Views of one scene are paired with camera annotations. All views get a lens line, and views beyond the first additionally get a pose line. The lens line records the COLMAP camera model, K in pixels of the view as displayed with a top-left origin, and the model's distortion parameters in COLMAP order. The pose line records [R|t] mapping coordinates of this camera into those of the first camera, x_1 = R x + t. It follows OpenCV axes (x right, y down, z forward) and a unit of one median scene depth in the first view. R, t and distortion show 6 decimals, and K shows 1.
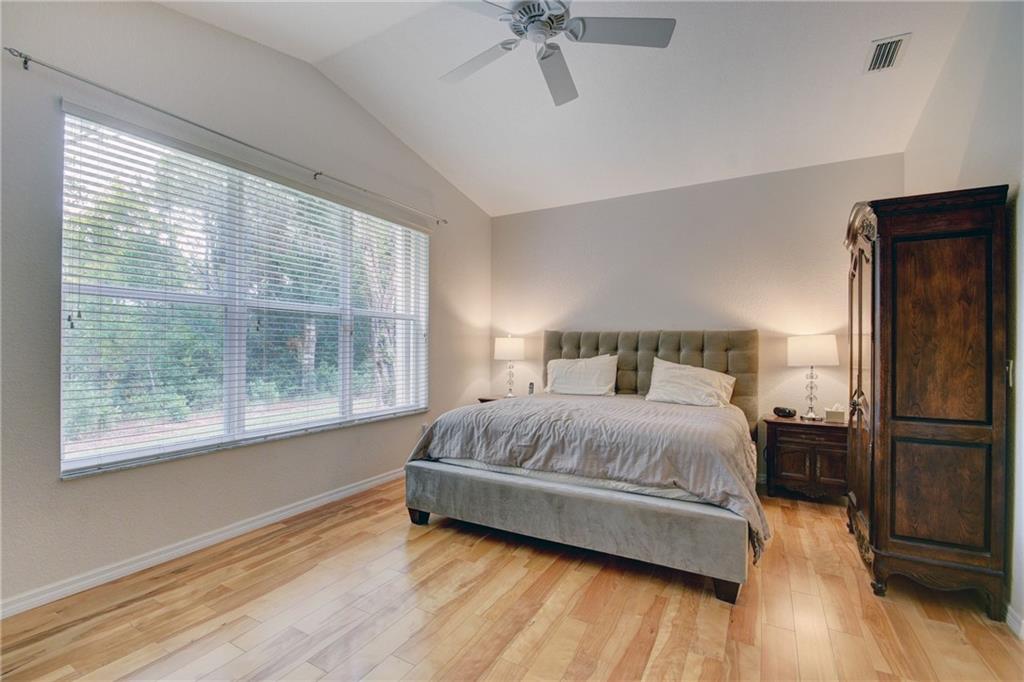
lens RADIAL K [[461.1, 0, 486.2], [0, 461.1, 348.6], [0, 0, 1]] dist [-0.022115, 0.000075]
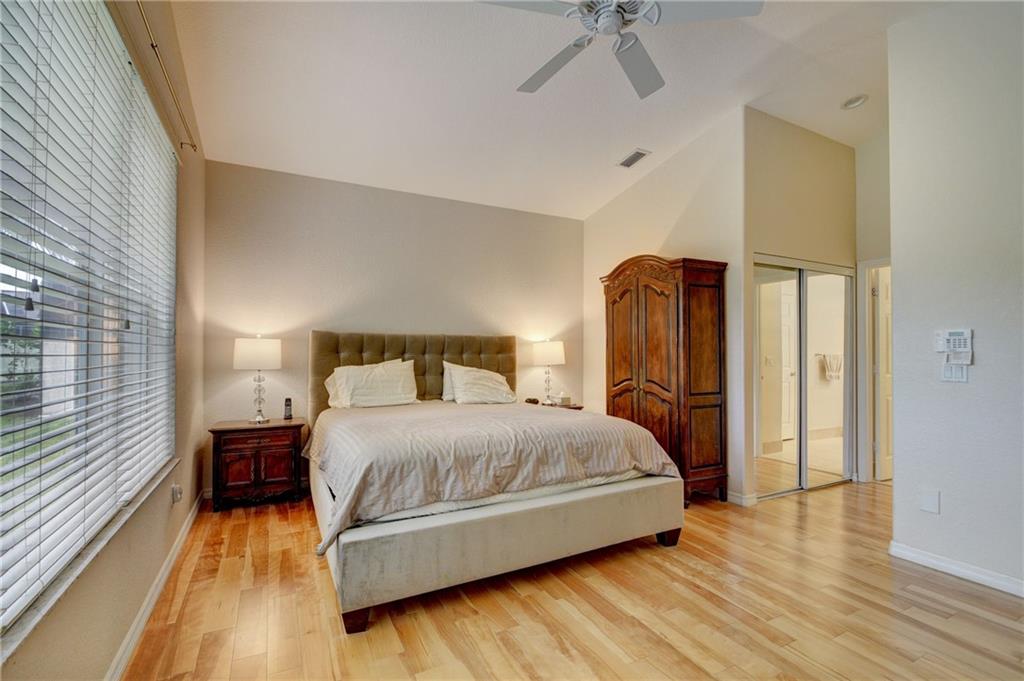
lens RADIAL K [[454.0, 0, 506.0], [0, 454.0, 347.6], [0, 0, 1]] dist [0.018550, -0.026404]
pose [[0.528105, 0.002001, 0.849177, -0.637564], [0.004259, 0.999978, -0.005005, -0.007502], [-0.849169, 0.006260, 0.528085, 0.540872]]
